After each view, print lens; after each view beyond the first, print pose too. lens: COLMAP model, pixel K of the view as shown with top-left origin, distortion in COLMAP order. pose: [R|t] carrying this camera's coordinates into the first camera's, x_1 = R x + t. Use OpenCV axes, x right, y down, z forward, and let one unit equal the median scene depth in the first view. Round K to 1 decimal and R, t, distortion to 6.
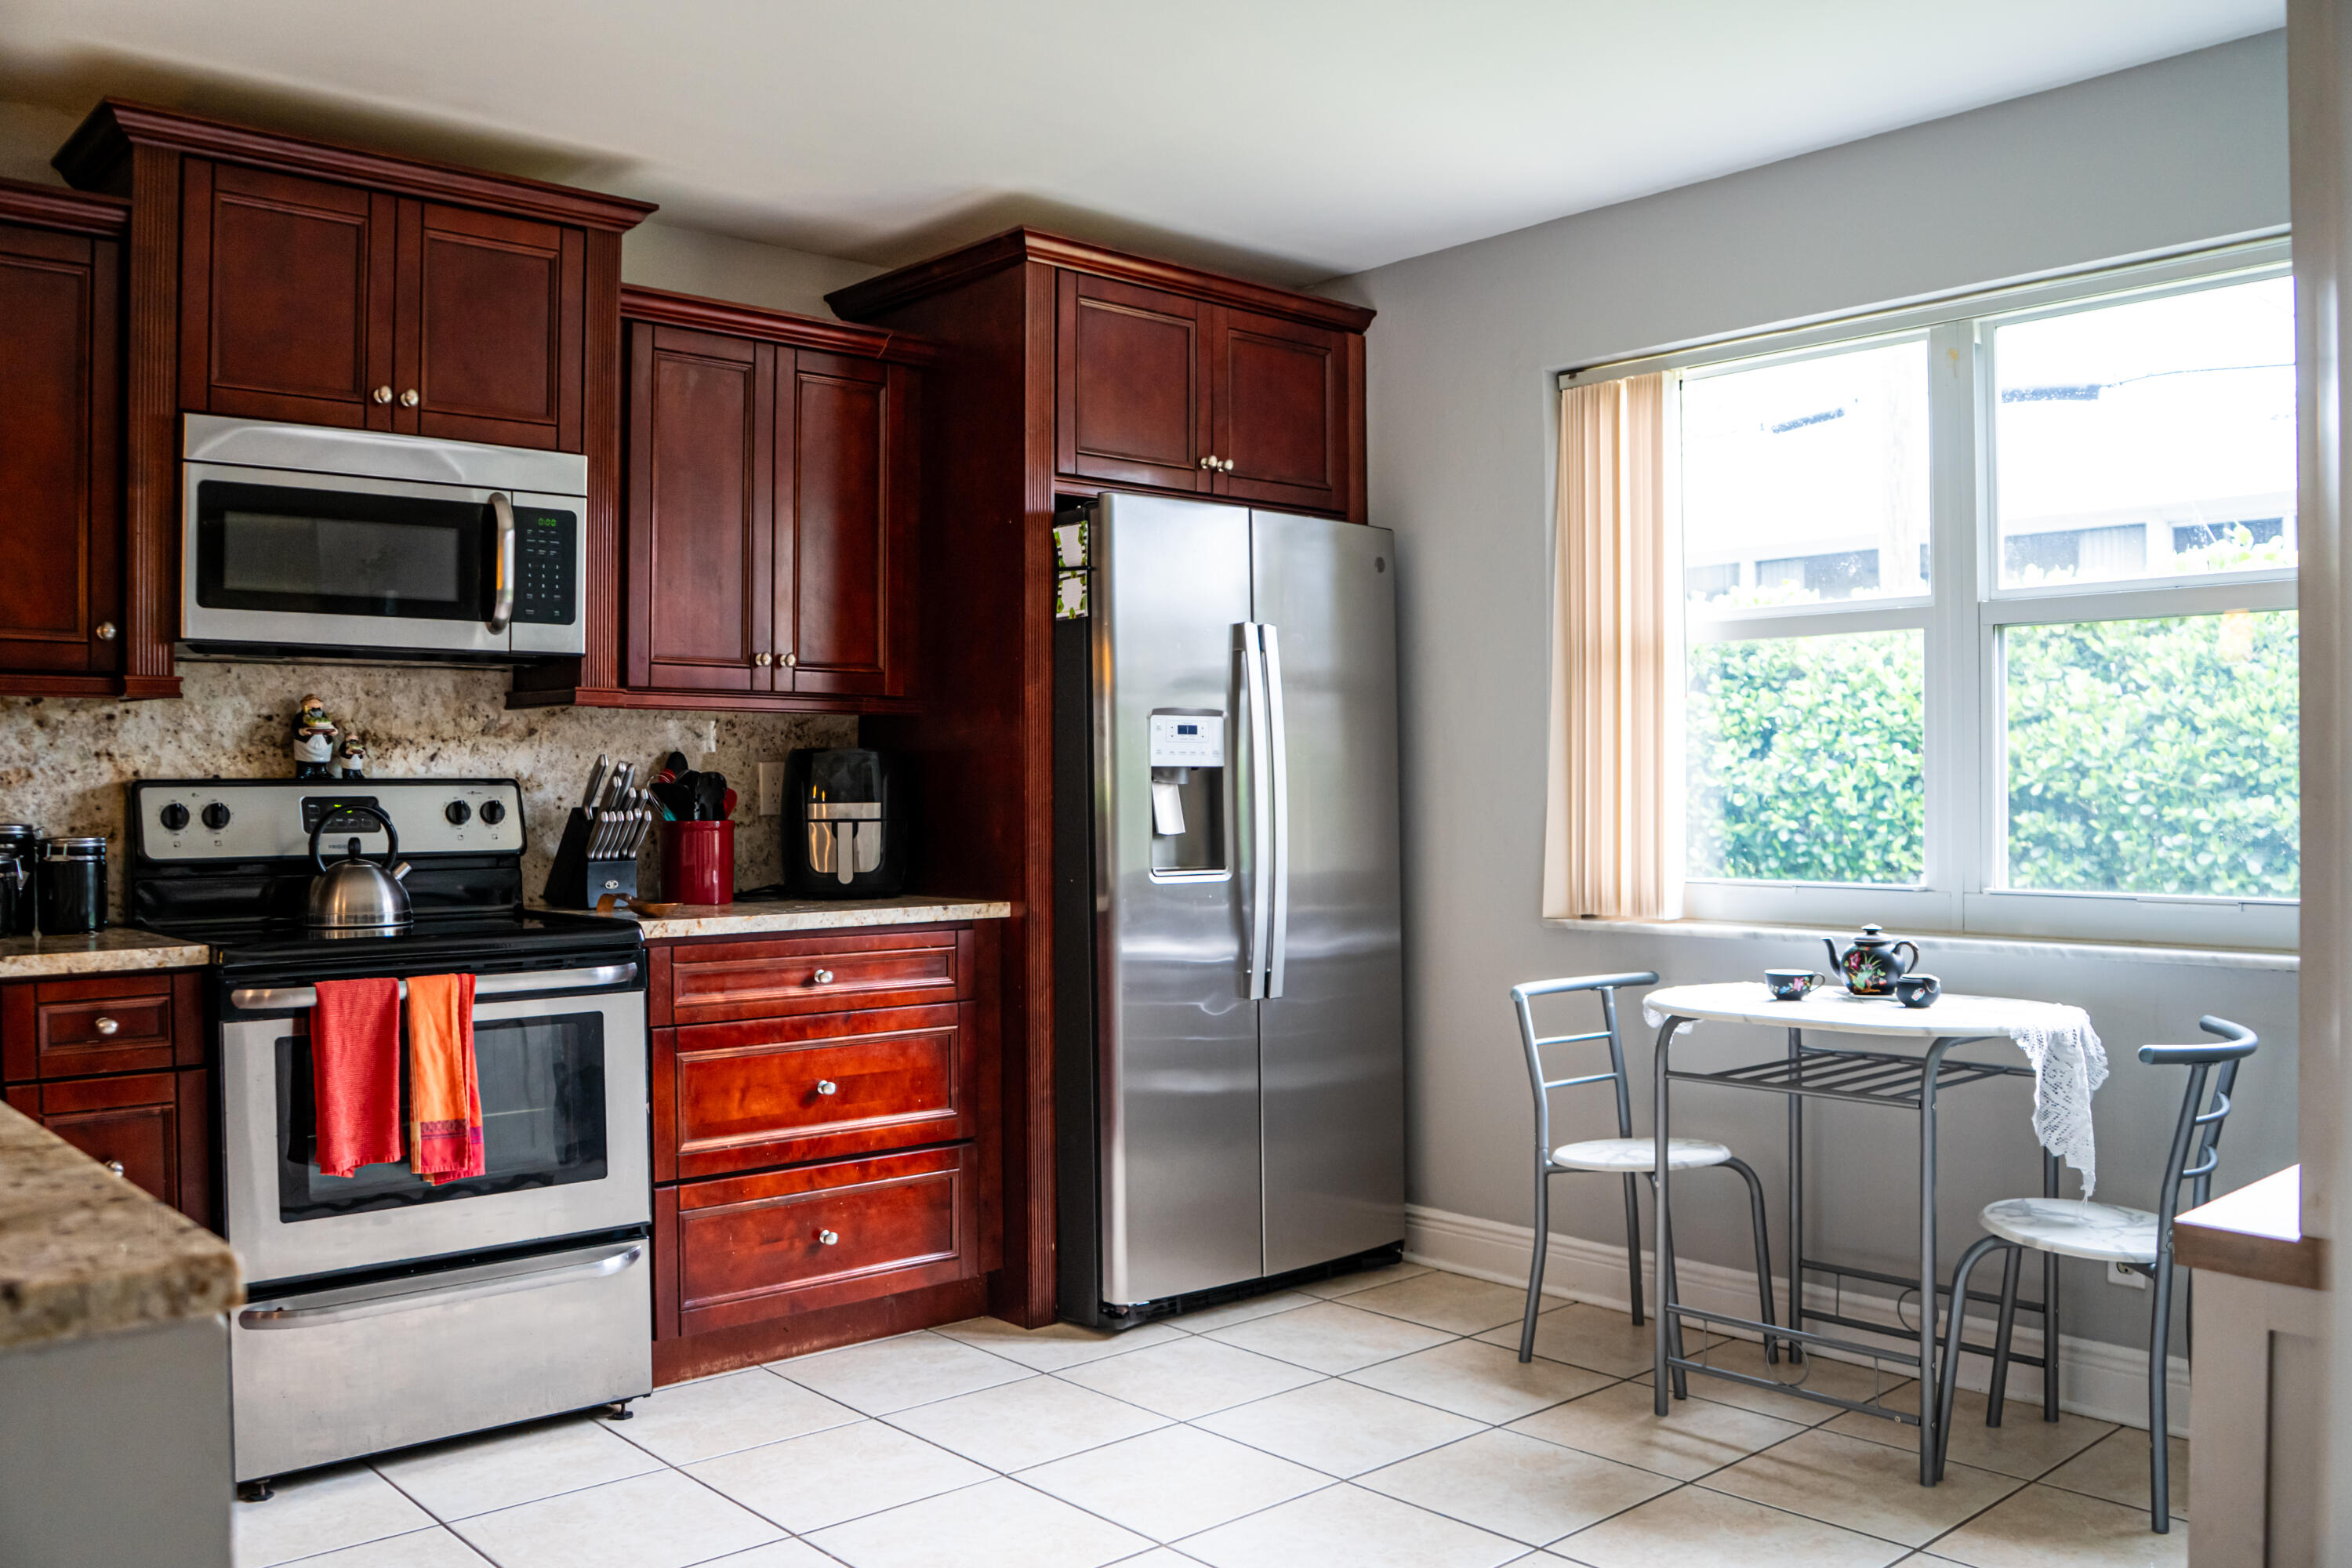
lens RADIAL K [[1910.9, 0, 1161.4], [0, 1910.9, 791.1], [0, 0, 1]] dist [-0.122321, 0.084557]
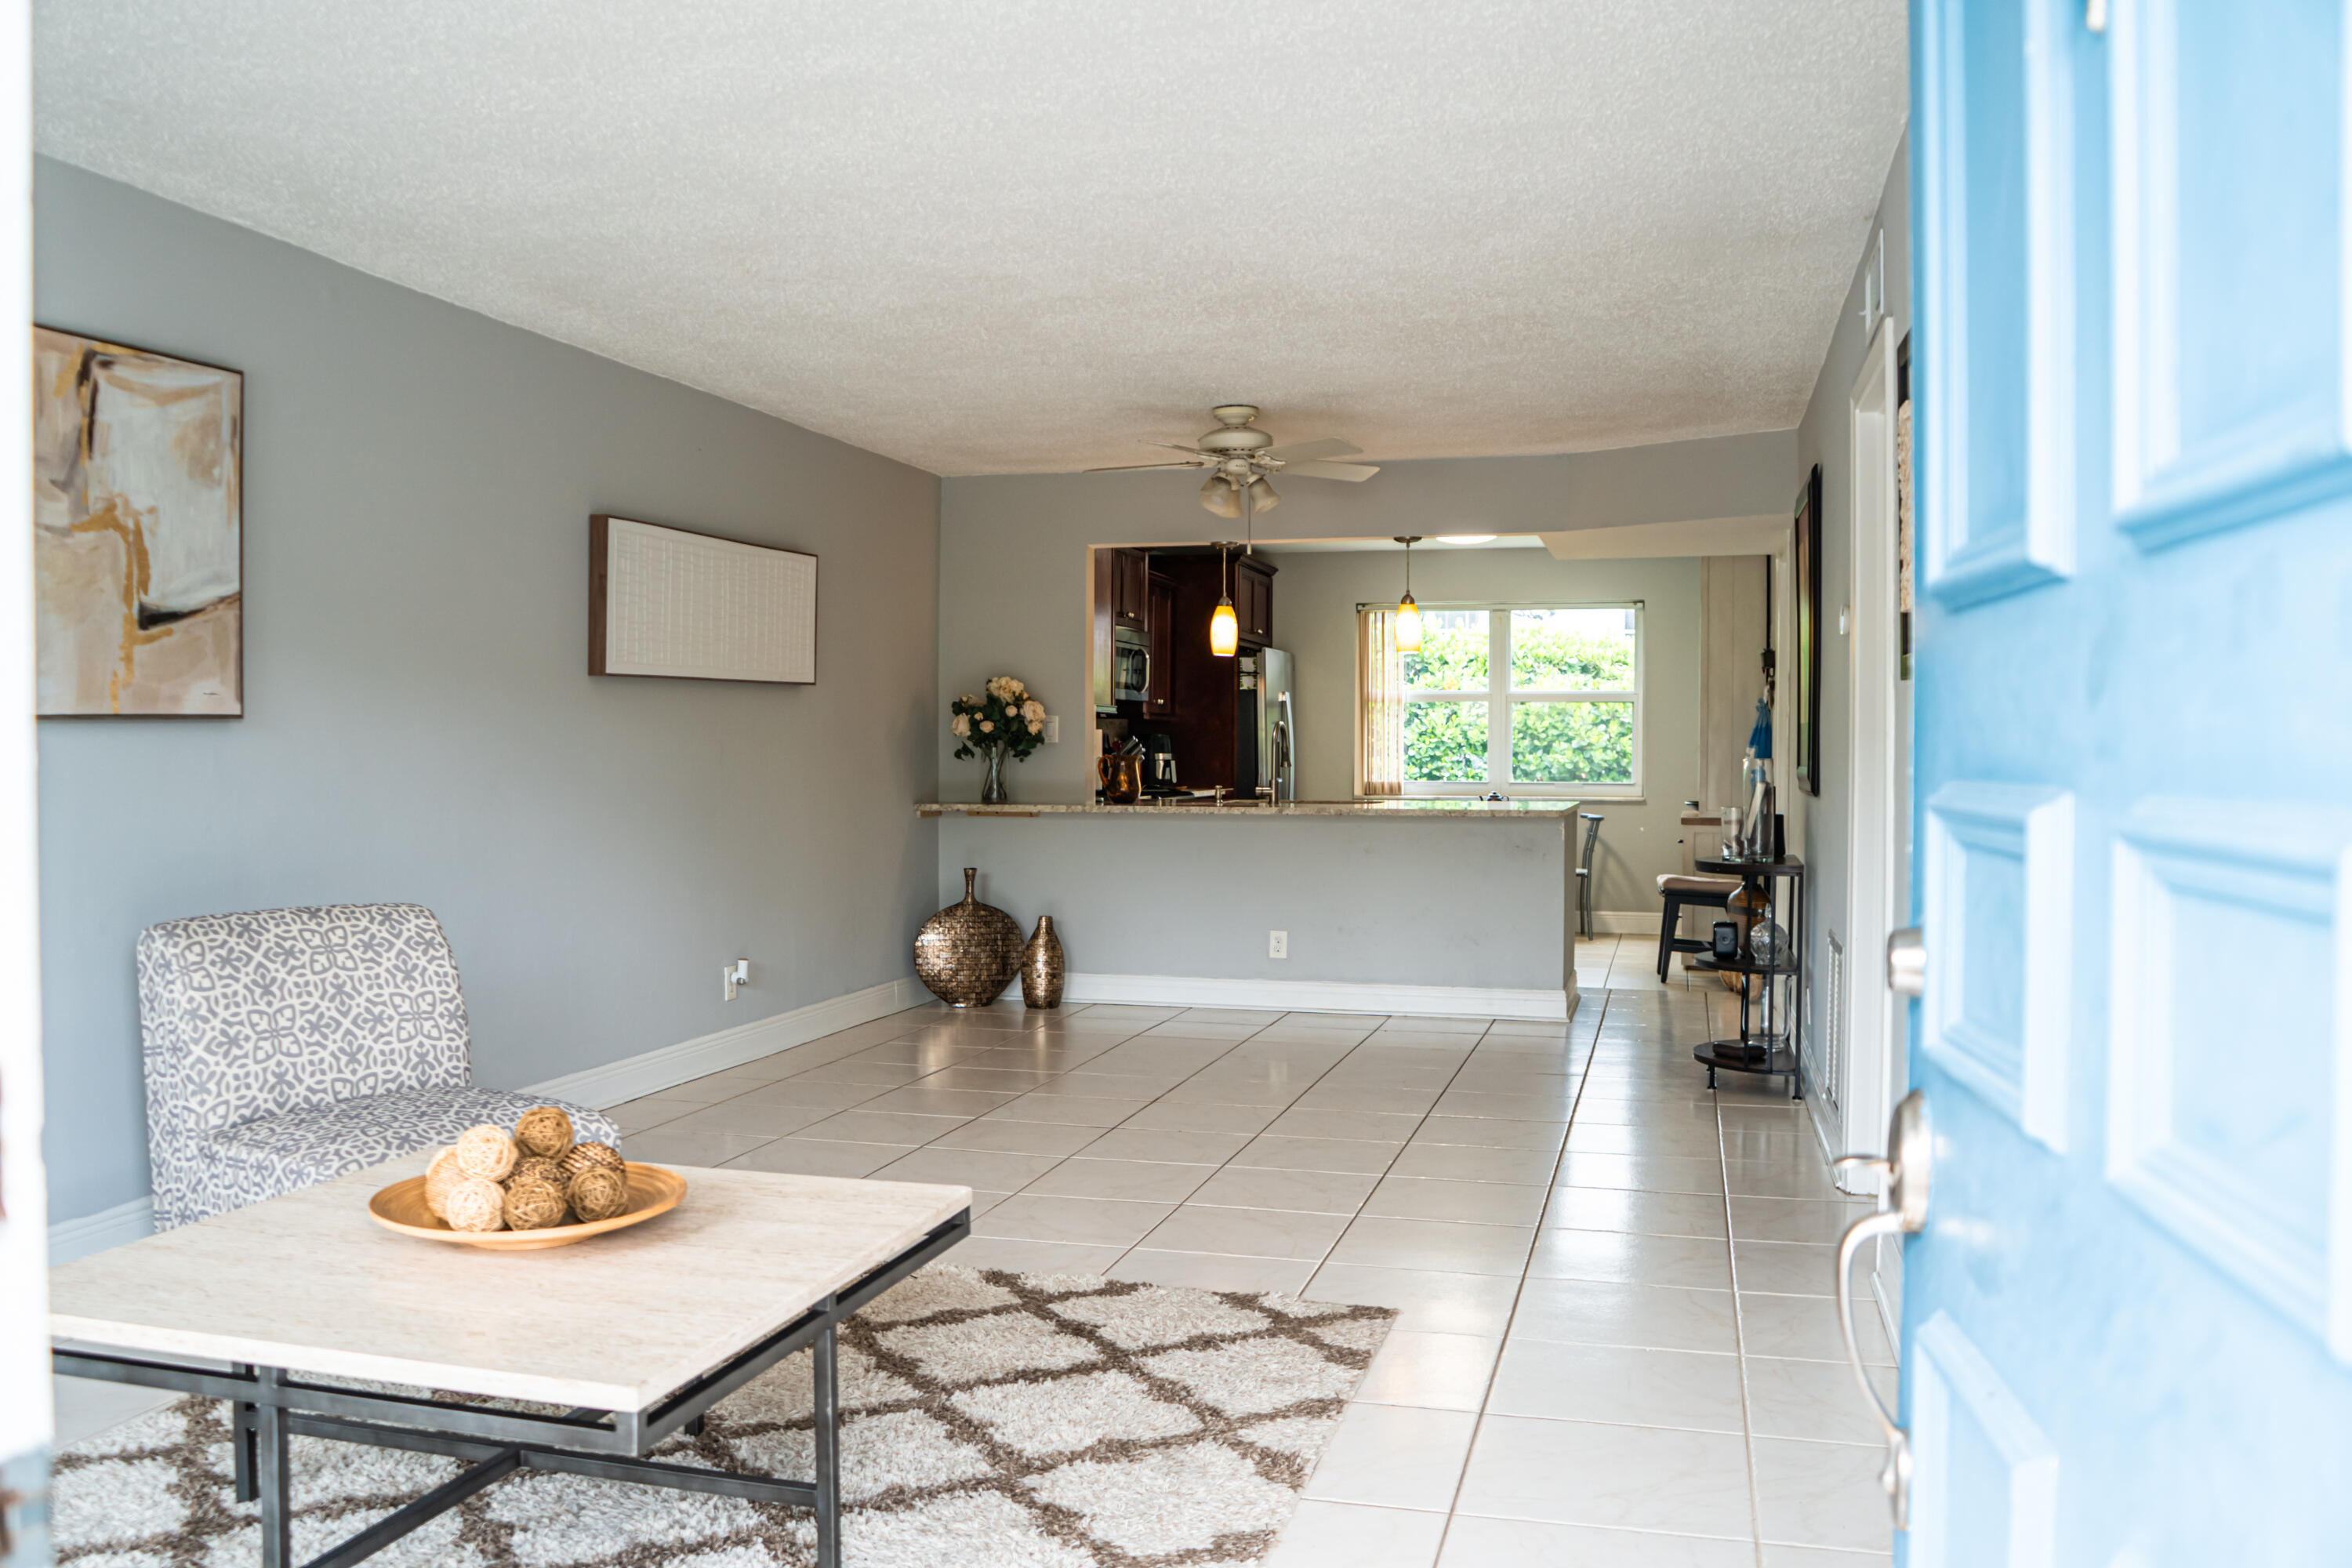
lens RADIAL K [[1910.9, 0, 1161.4], [0, 1910.9, 791.1], [0, 0, 1]] dist [-0.122321, 0.084557]
pose [[0.837532, -0.003717, 0.546375, -1.891799], [-0.007324, 0.999811, 0.018029, 0.012240], [-0.546339, -0.019102, 0.837346, -1.469431]]
